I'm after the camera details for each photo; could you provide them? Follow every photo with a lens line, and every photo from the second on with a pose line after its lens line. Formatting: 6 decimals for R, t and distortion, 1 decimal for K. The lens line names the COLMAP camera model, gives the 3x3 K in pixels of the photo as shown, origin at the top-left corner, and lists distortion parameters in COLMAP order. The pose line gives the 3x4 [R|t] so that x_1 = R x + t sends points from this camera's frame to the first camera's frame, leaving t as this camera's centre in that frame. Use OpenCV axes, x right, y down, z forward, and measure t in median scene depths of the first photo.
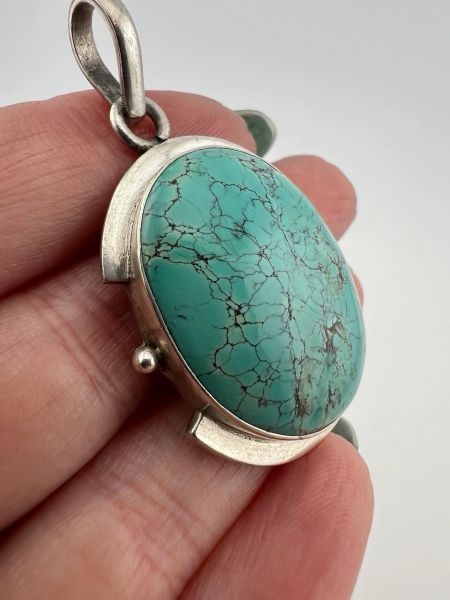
lens RADIAL K [[447.1, 0, 197.7], [0, 447.1, 283.8], [0, 0, 1]] dist [0.002863, -0.000200]
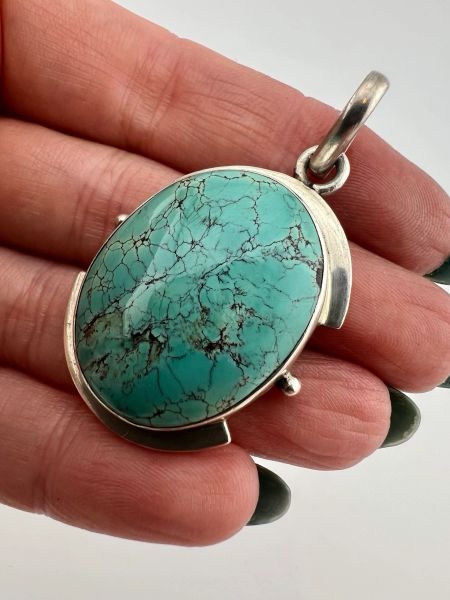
lens RADIAL K [[451.7, 0, 225.0], [0, 451.7, 300.0], [0, 0, 1]] dist [-0.001910, -0.000489]
pose [[0.104538, 0.739845, -0.664606, 1.011821], [-0.881859, 0.377906, 0.281978, -0.401704], [0.459778, 0.556612, 0.691945, 0.319743]]
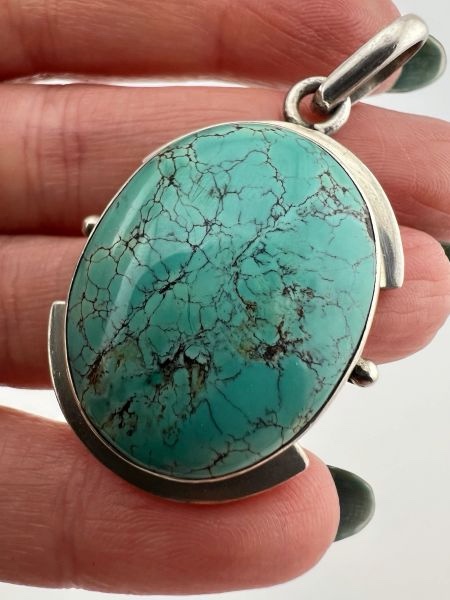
lens RADIAL K [[447.1, 0, 197.7], [0, 447.1, 283.8], [0, 0, 1]] dist [0.002863, -0.000200]
pose [[0.346613, 0.662397, -0.664145, 0.769862], [-0.779179, 0.597530, 0.189309, -0.141785], [0.522245, 0.451871, 0.723238, 0.421894]]
